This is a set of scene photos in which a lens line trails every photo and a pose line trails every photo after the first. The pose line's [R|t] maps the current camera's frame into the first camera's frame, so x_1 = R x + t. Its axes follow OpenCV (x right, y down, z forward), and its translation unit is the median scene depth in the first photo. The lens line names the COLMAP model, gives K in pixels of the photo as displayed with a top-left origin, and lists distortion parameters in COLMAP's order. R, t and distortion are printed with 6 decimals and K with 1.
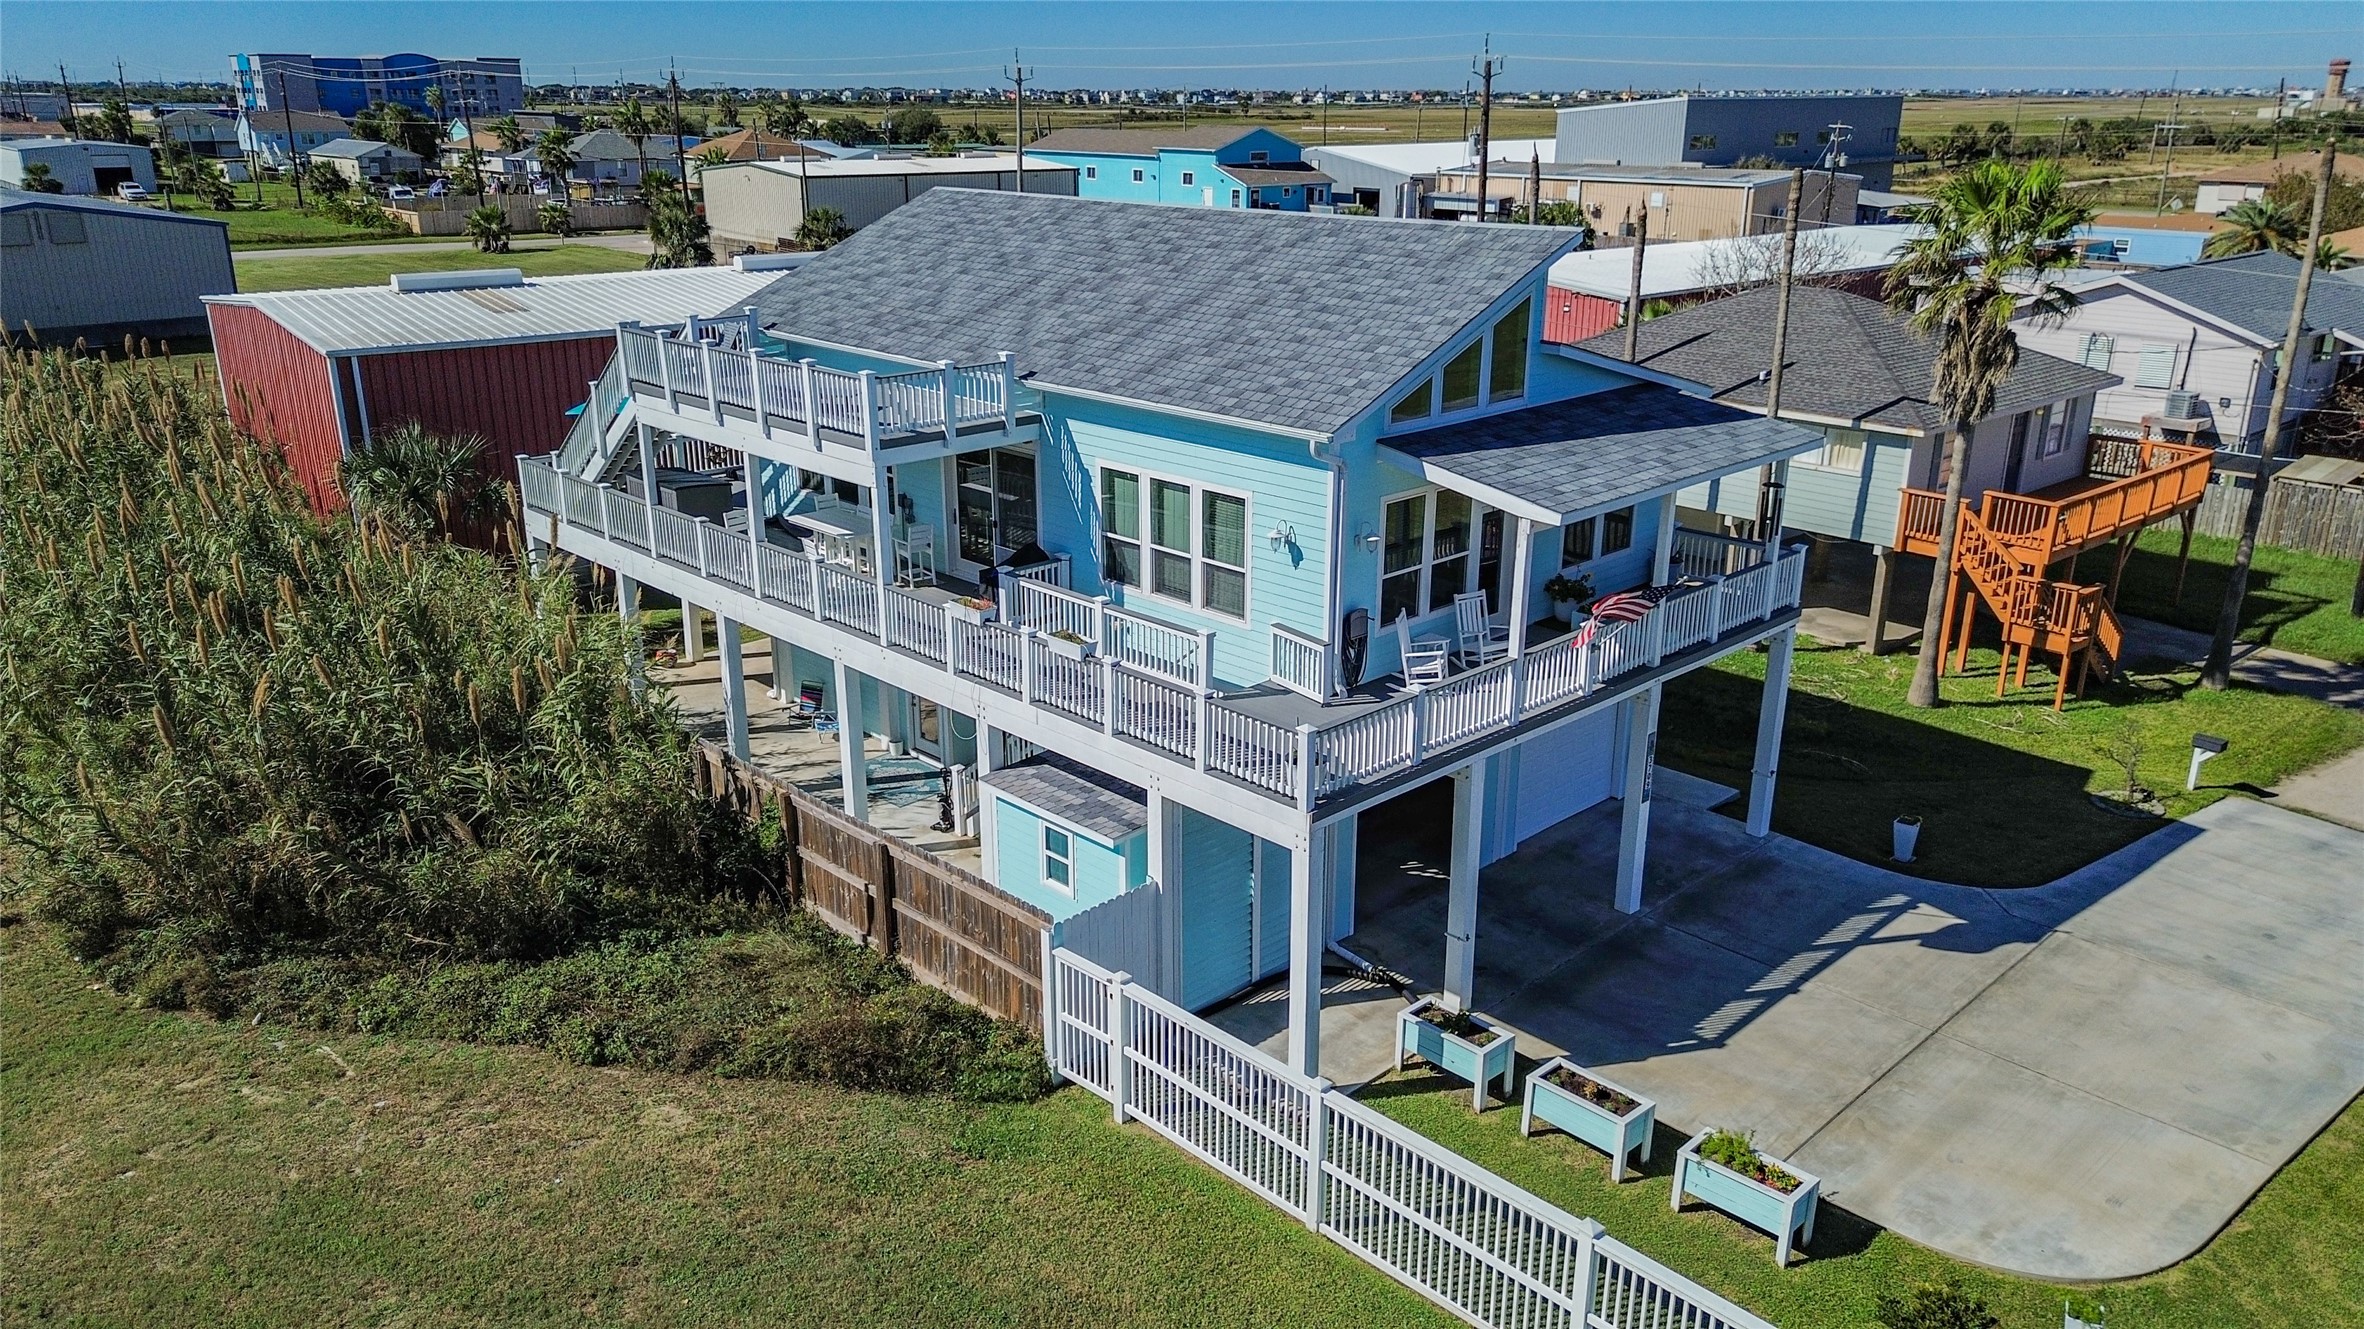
lens RADIAL K [[1654.3, 0, 1183.4], [0, 1654.3, 671.1], [0, 0, 1]] dist [0.013823, -0.012568]
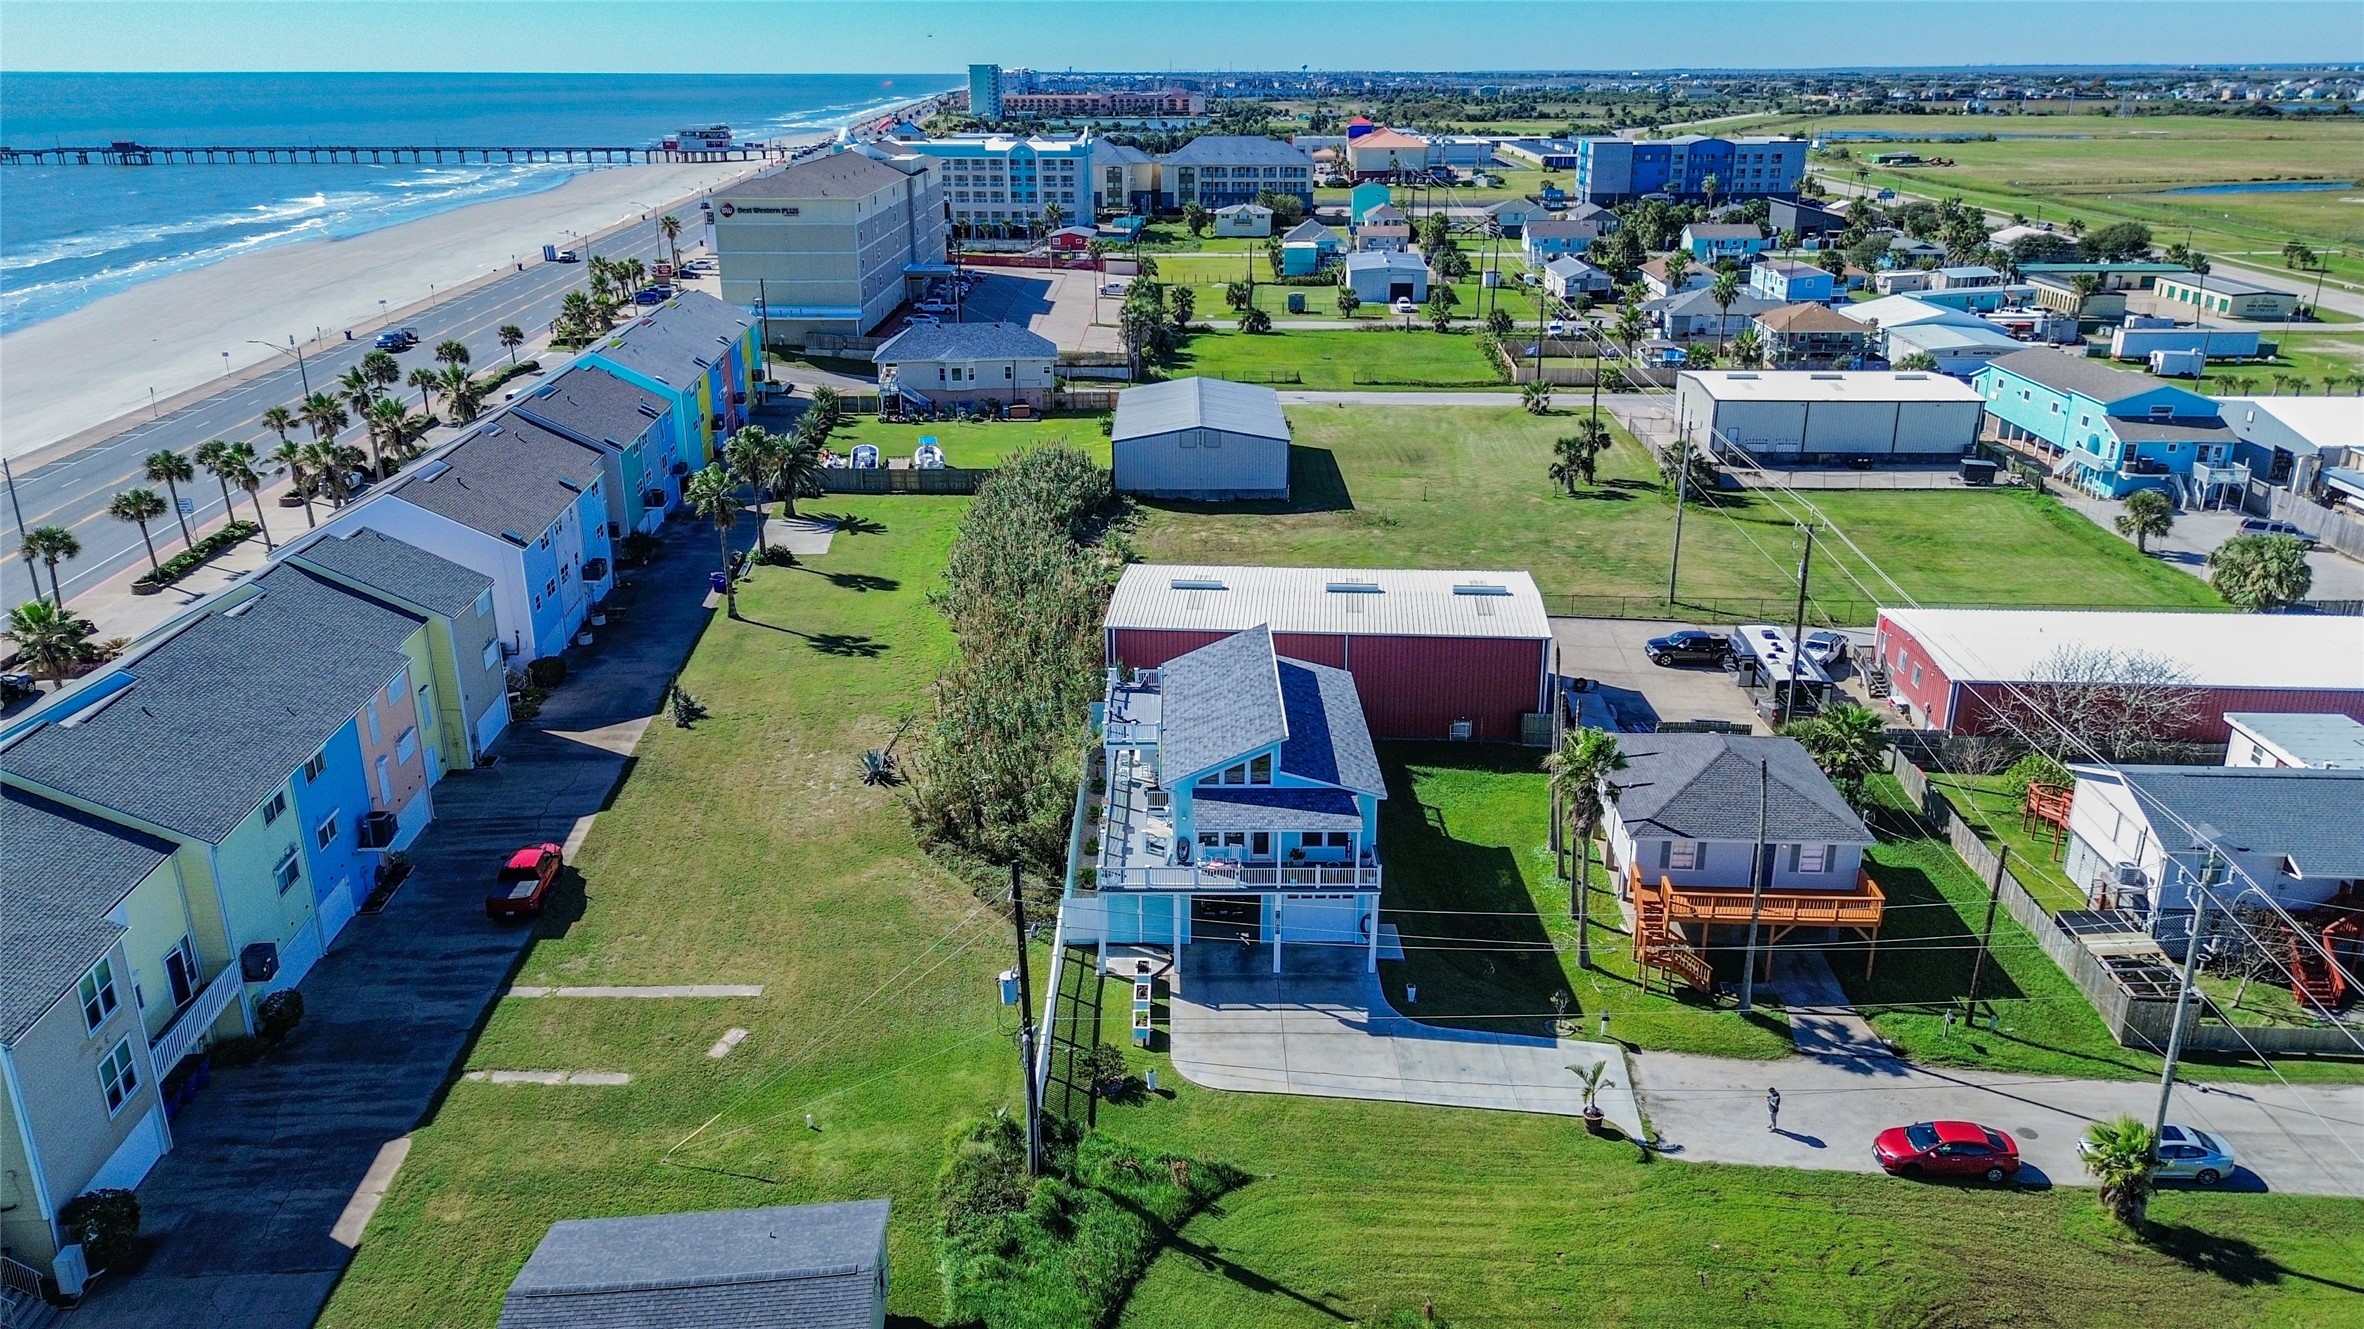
lens RADIAL K [[1654.3, 0, 1194.3], [0, 1654.3, 660.8], [0, 0, 1]] dist [0.013823, -0.012568]
pose [[0.700794, 0.226575, -0.676425, 1.991134], [-0.219294, 0.970729, 0.097960, -0.622273], [0.678821, 0.079686, 0.729968, -1.182303]]
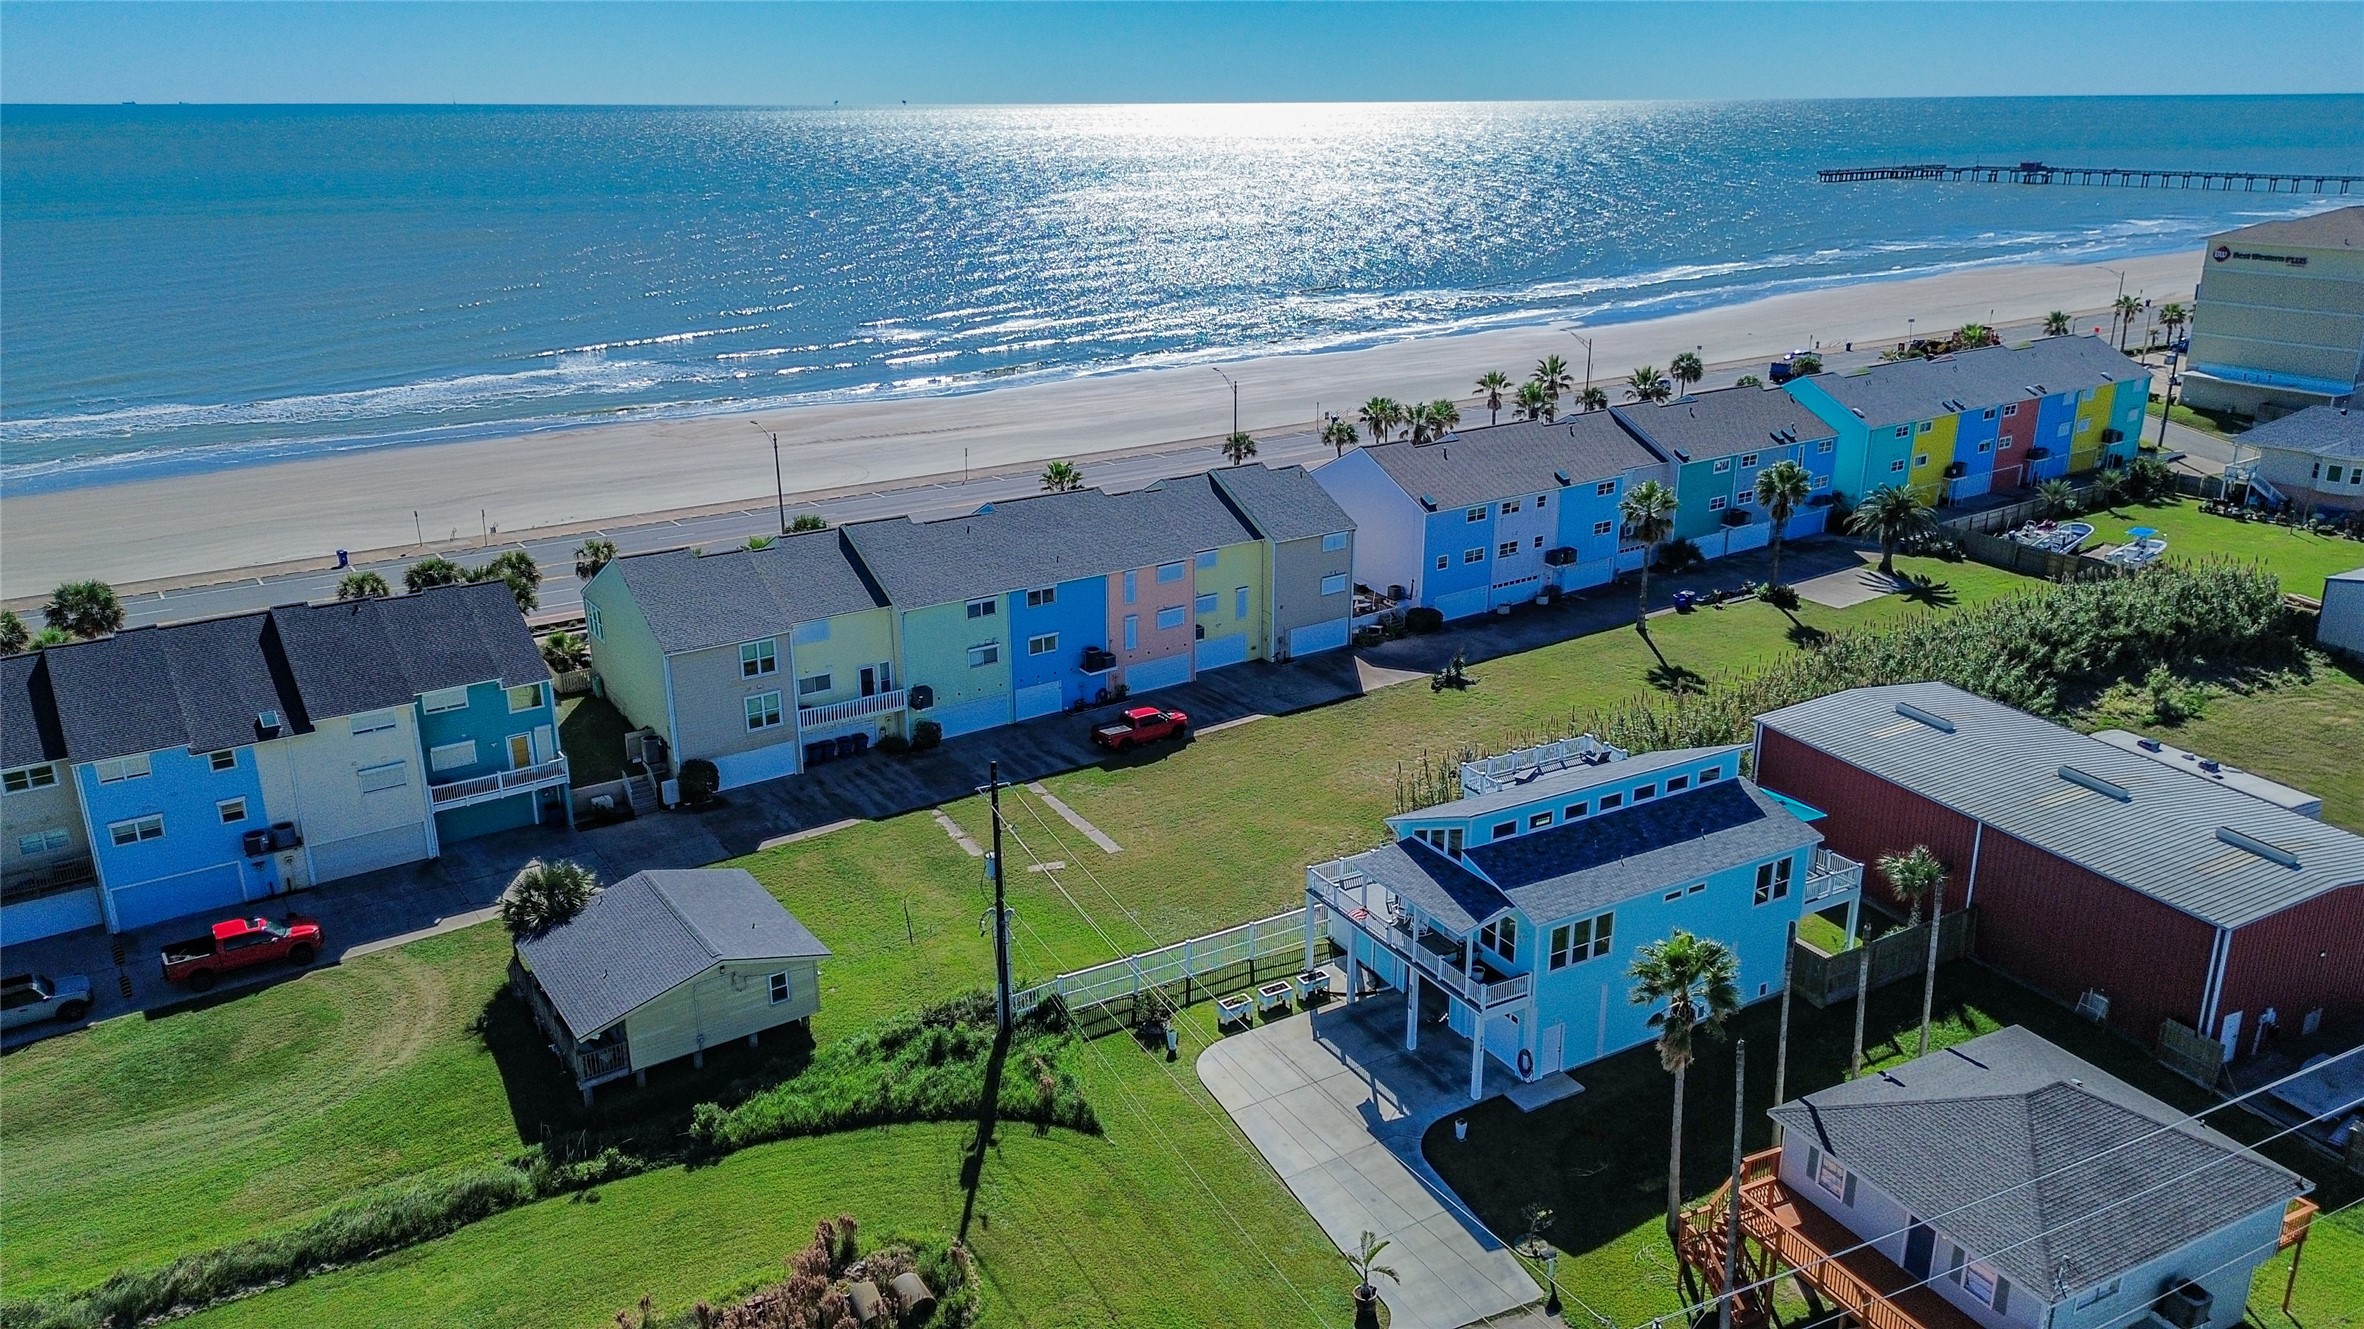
lens RADIAL K [[1654.3, 0, 1187.1], [0, 1654.3, 658.4], [0, 0, 1]] dist [0.013823, -0.012568]
pose [[-0.289167, 0.293654, -0.911126, 2.686560], [-0.299473, 0.876263, 0.377463, -1.335713], [0.909229, 0.382008, -0.165445, 0.907757]]
